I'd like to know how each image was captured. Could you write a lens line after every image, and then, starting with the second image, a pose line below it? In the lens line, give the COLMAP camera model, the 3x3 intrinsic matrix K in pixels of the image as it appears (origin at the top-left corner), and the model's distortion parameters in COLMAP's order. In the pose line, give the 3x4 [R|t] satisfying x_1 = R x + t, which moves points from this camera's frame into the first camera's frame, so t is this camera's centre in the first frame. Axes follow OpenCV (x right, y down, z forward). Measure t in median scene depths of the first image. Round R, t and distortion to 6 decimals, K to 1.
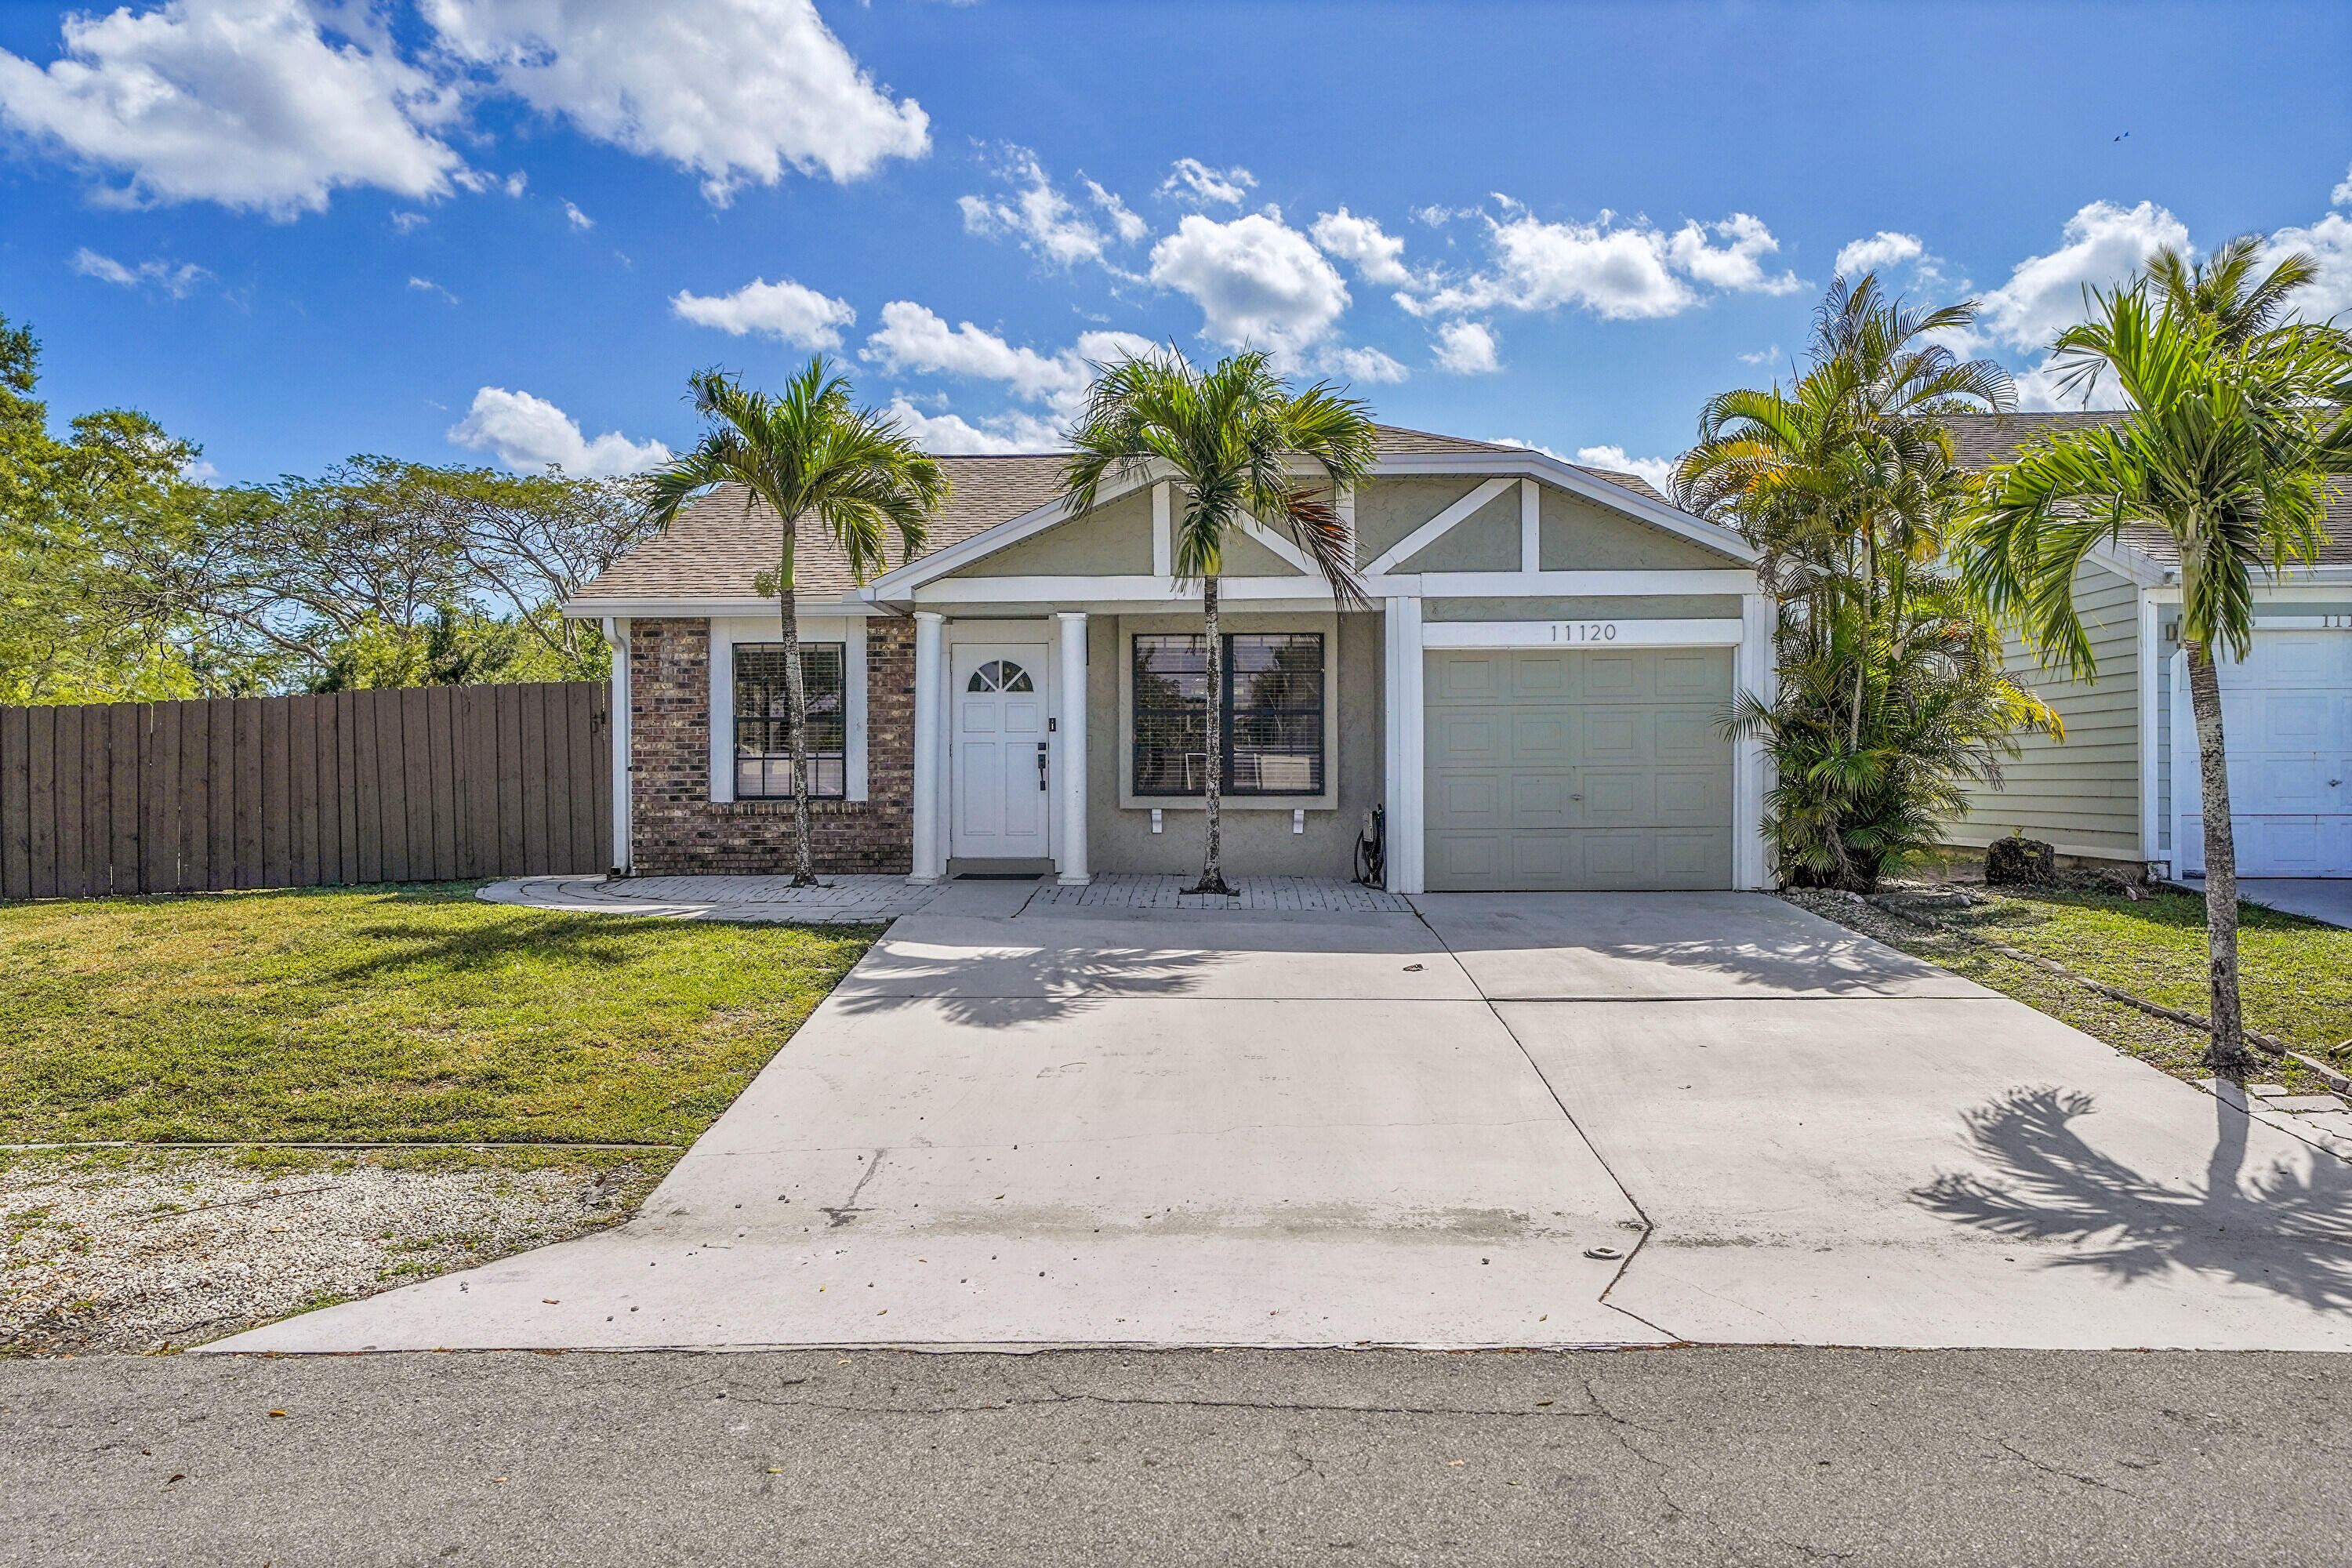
lens RADIAL K [[1559.2, 0, 1176.0], [0, 1559.2, 784.0], [0, 0, 1]] dist [0.027376, 0.000897]
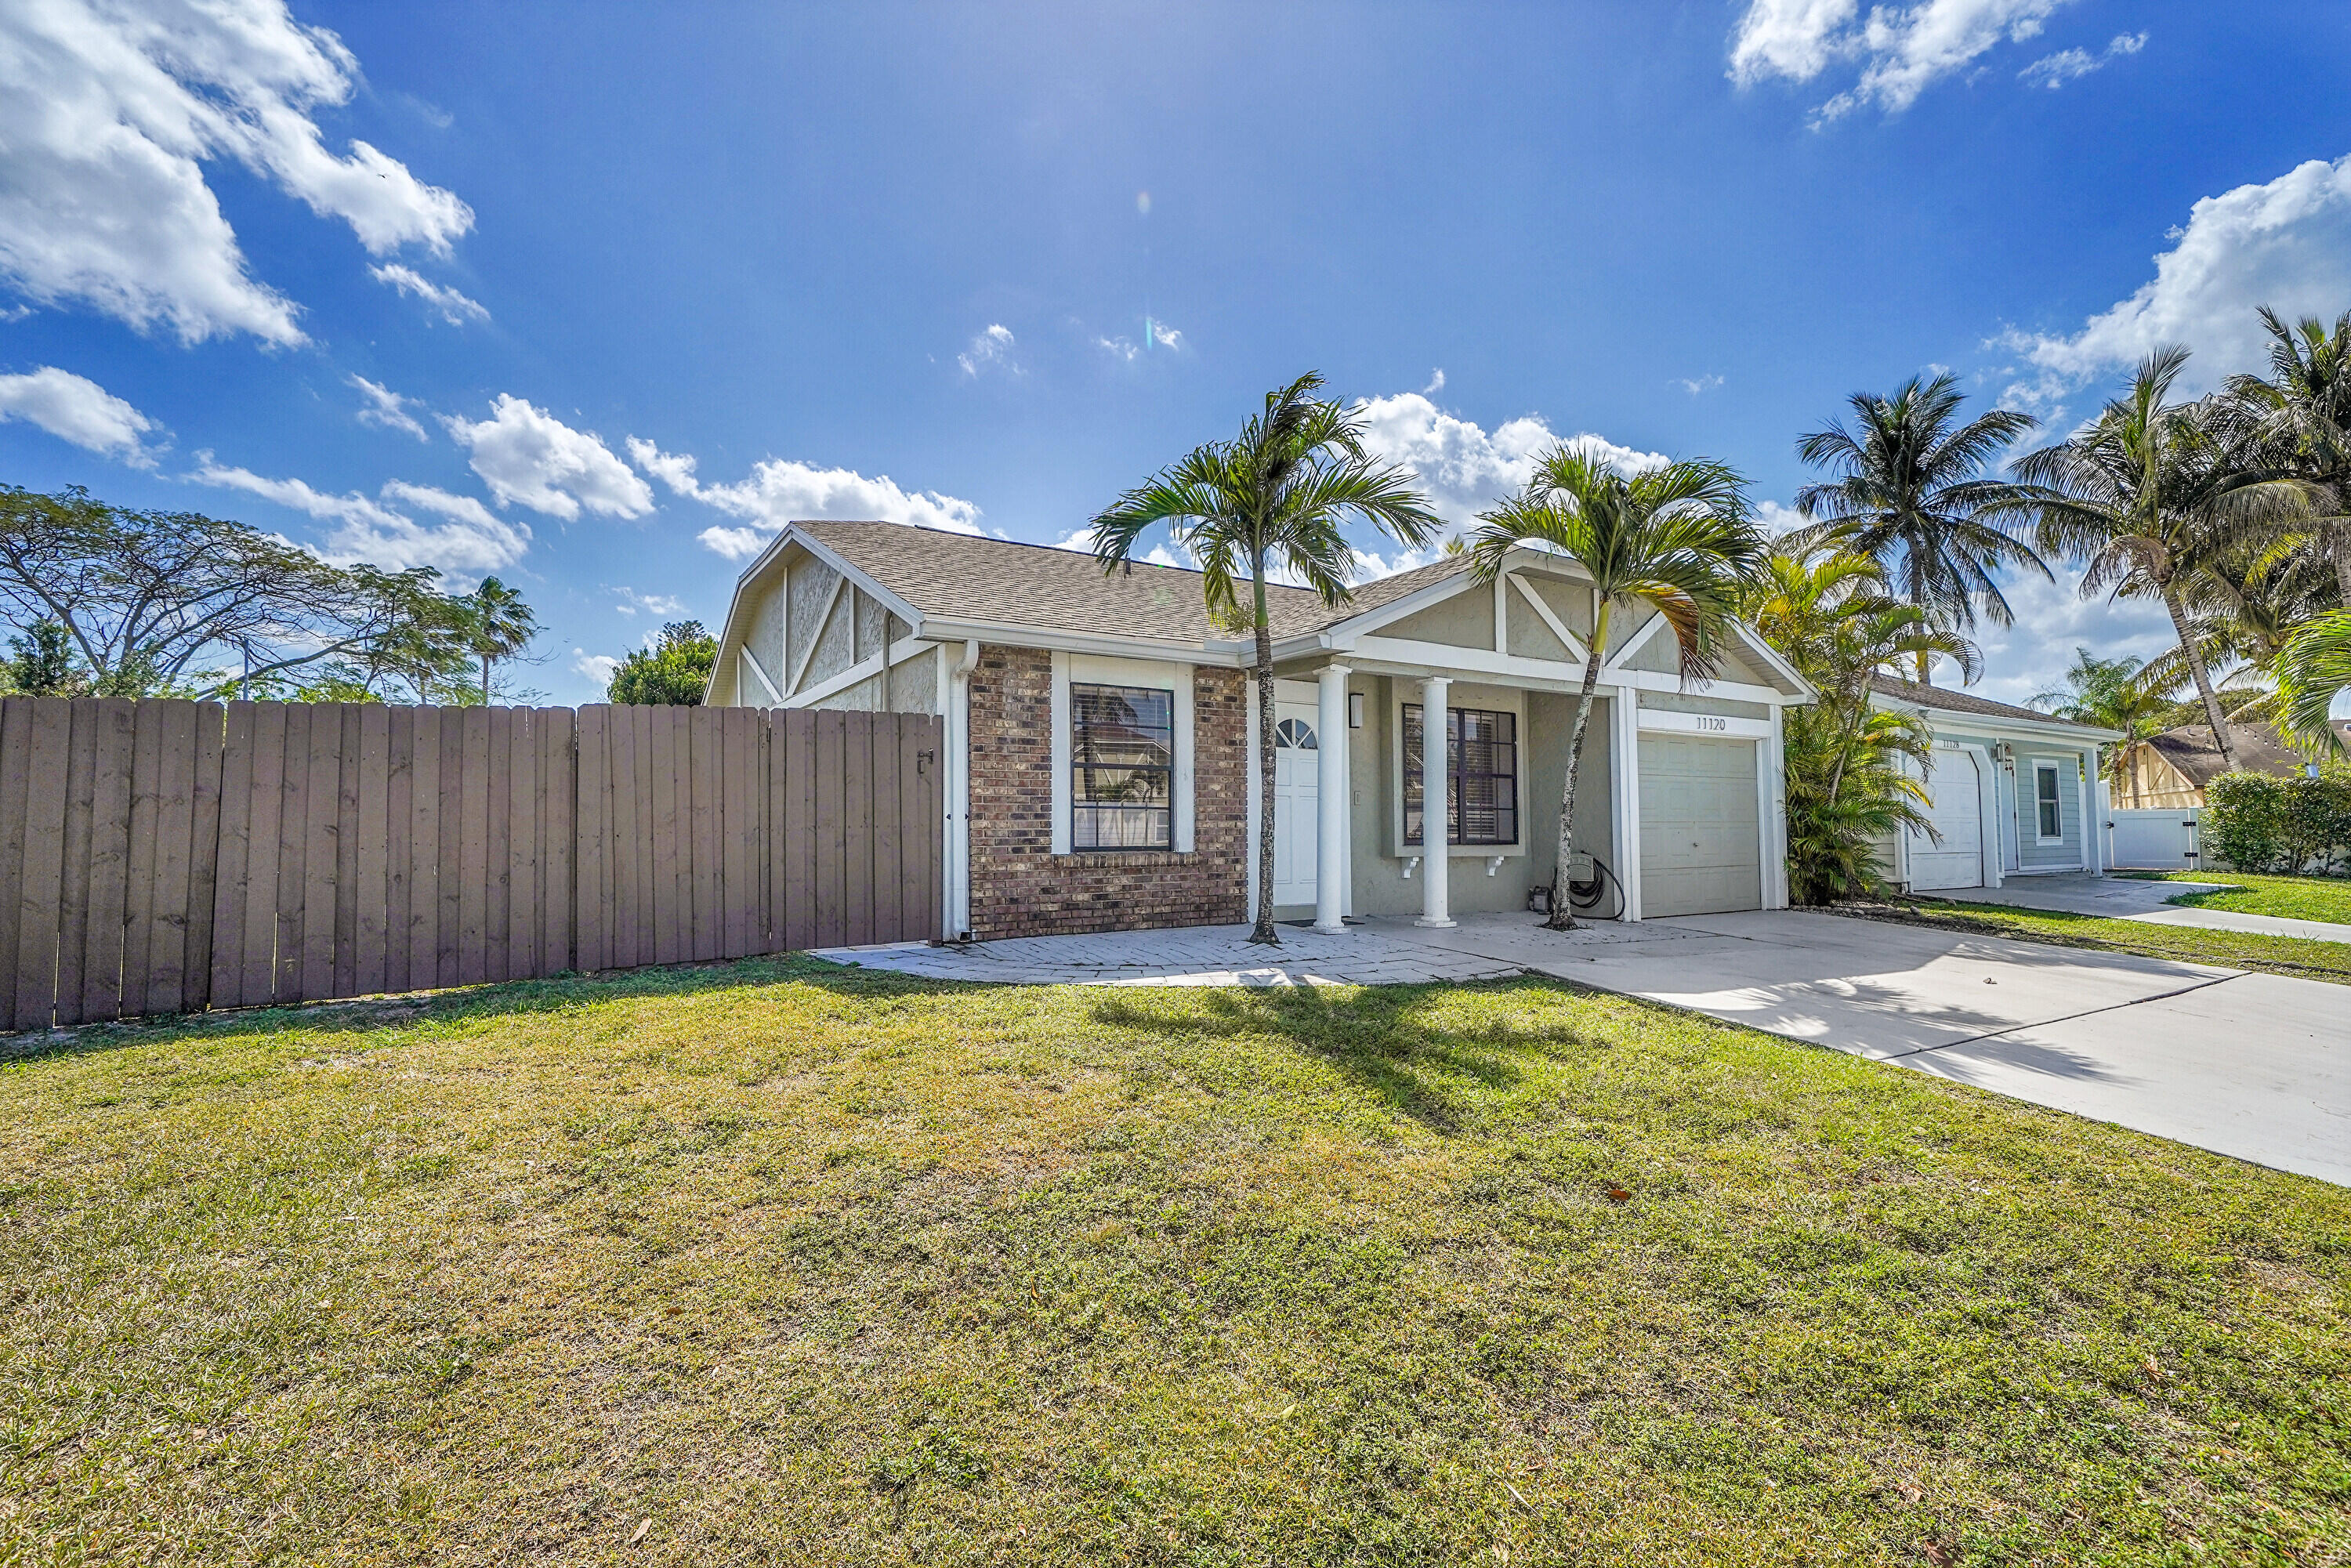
lens RADIAL K [[1043.1, 0, 1172.3], [0, 1043.1, 790.0], [0, 0, 1]] dist [-0.002206, -0.000080]
pose [[0.833346, 0.025894, 0.552145, -0.576165], [0.004689, 0.998535, -0.053906, 0.007346], [-0.552732, 0.047511, 0.832004, 0.456673]]
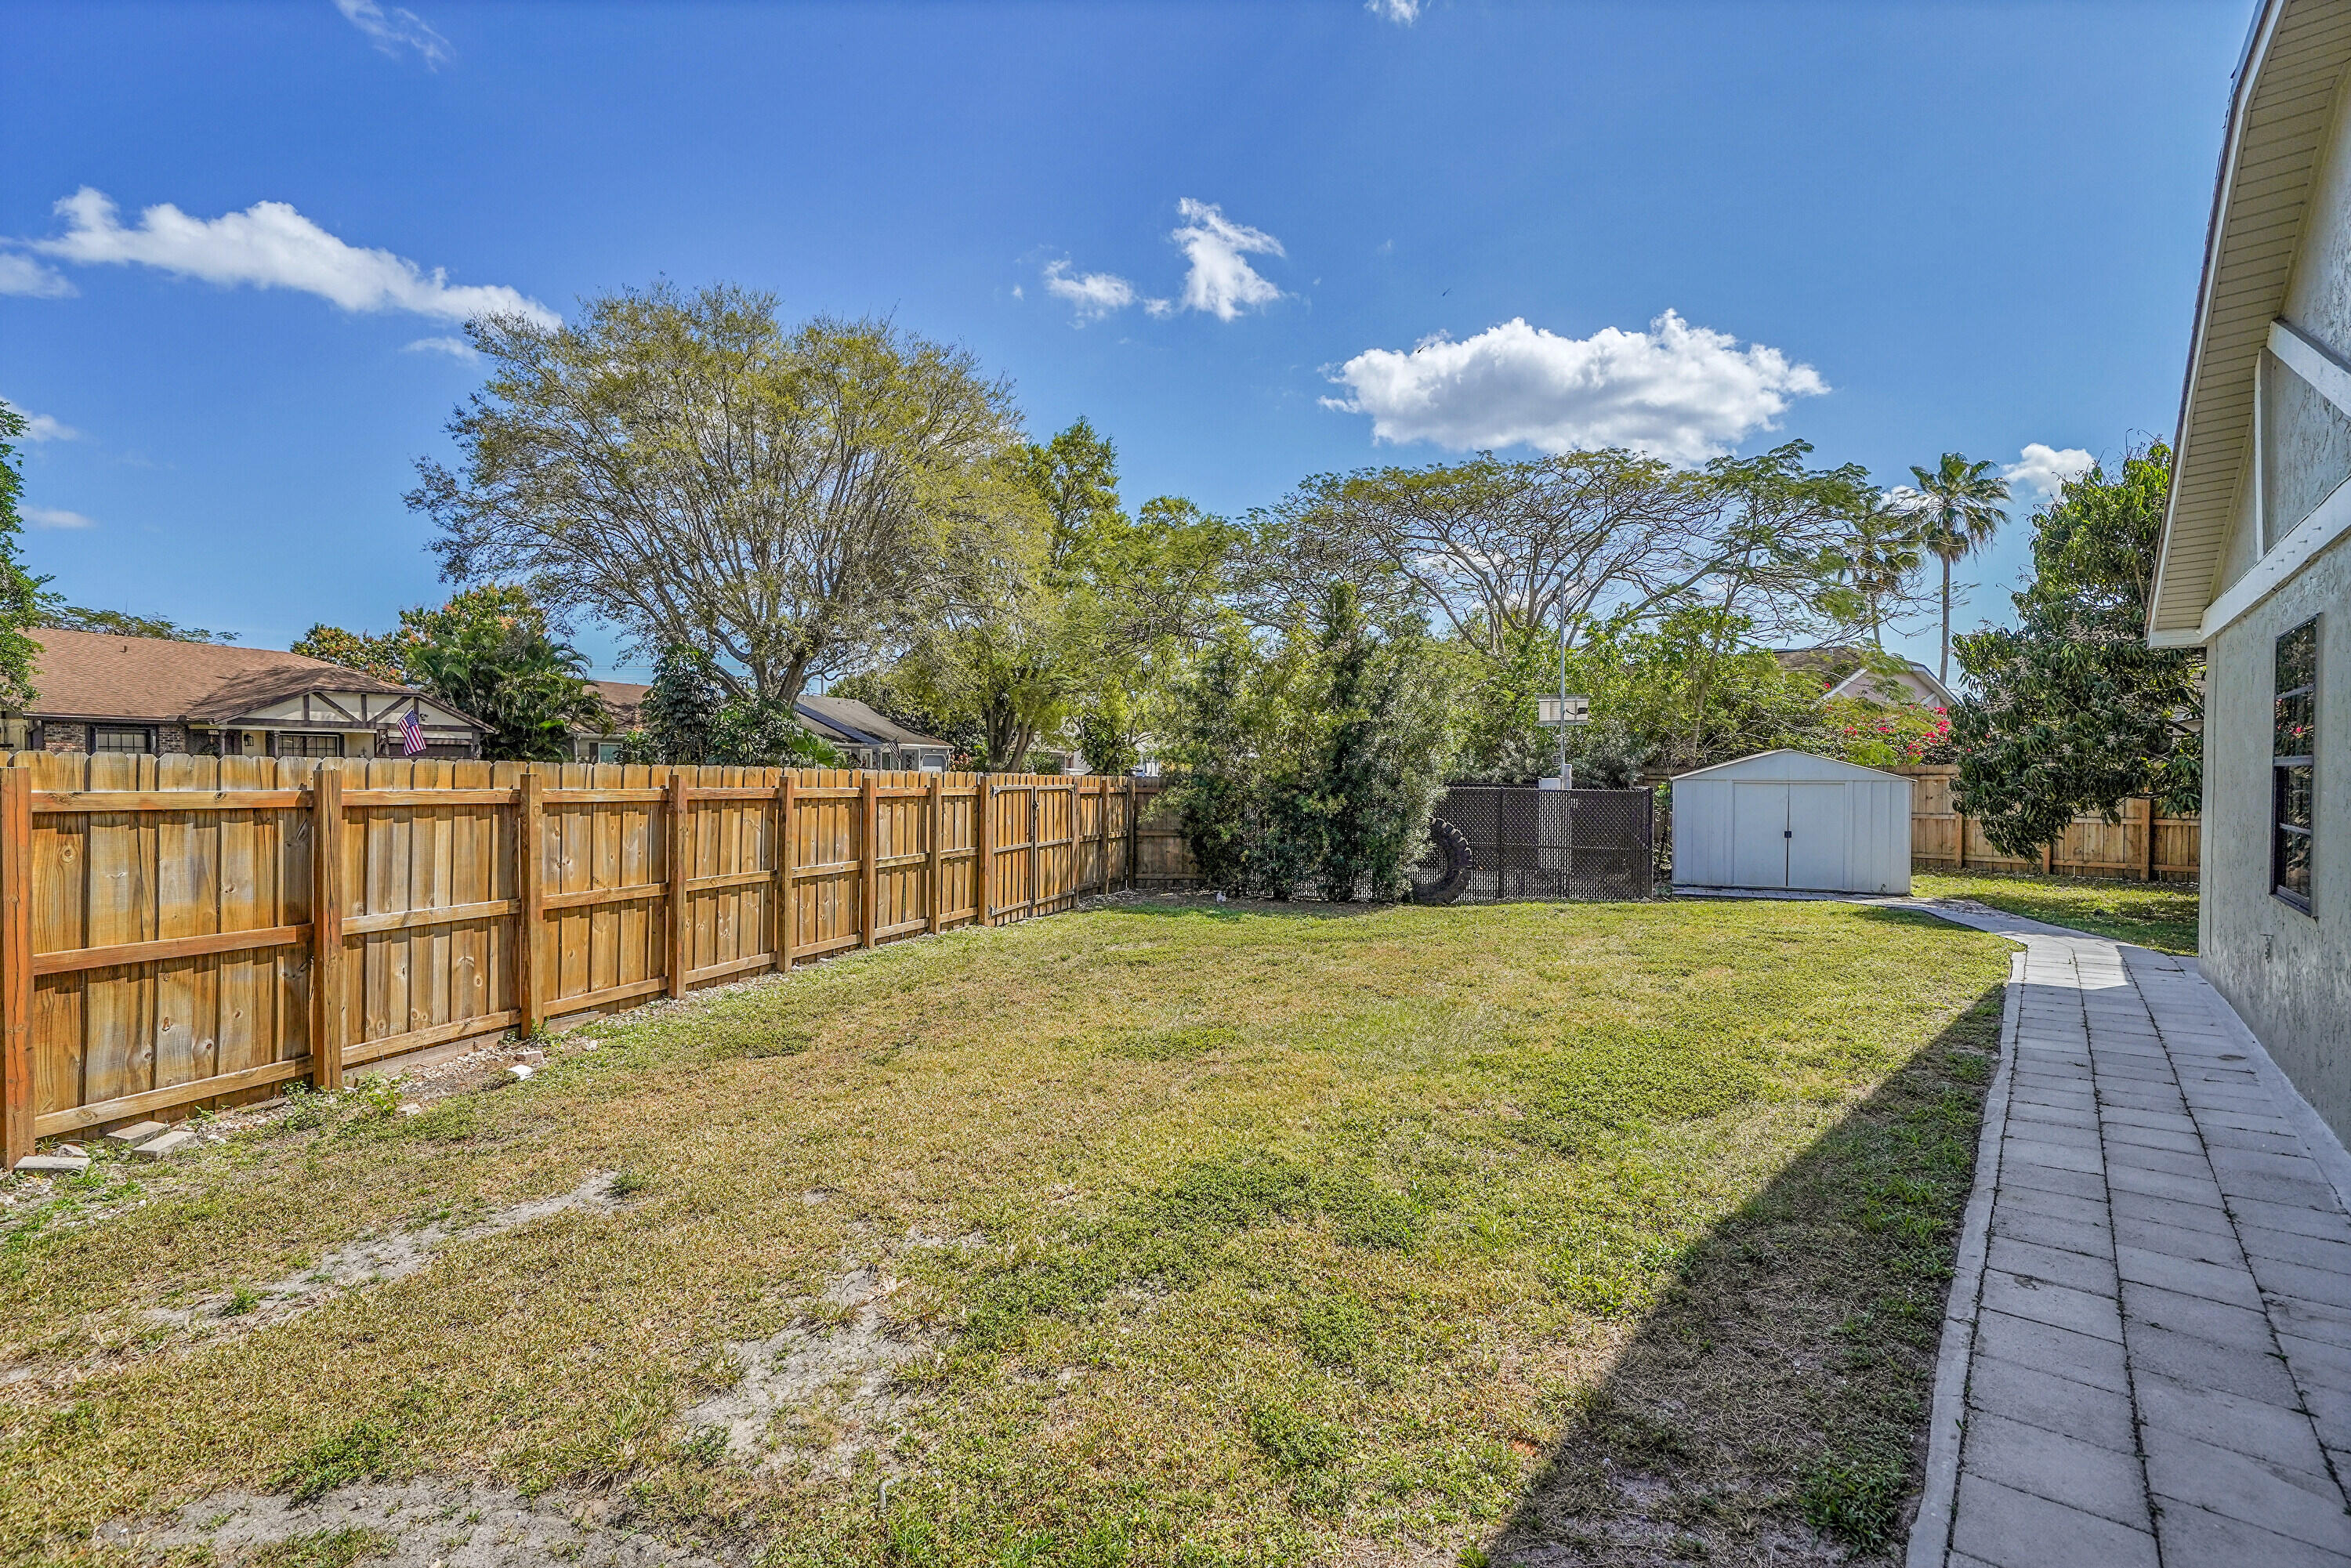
lens RADIAL K [[1098.4, 0, 1175.5], [0, 1098.4, 784.0], [0, 0, 1]] dist [-0.000889, -0.000057]
pose [[0.800323, 0.019664, -0.599247, -0.434159], [-0.012966, 0.999796, 0.015491, -0.047599], [0.599429, -0.004628, 0.800414, 1.044878]]
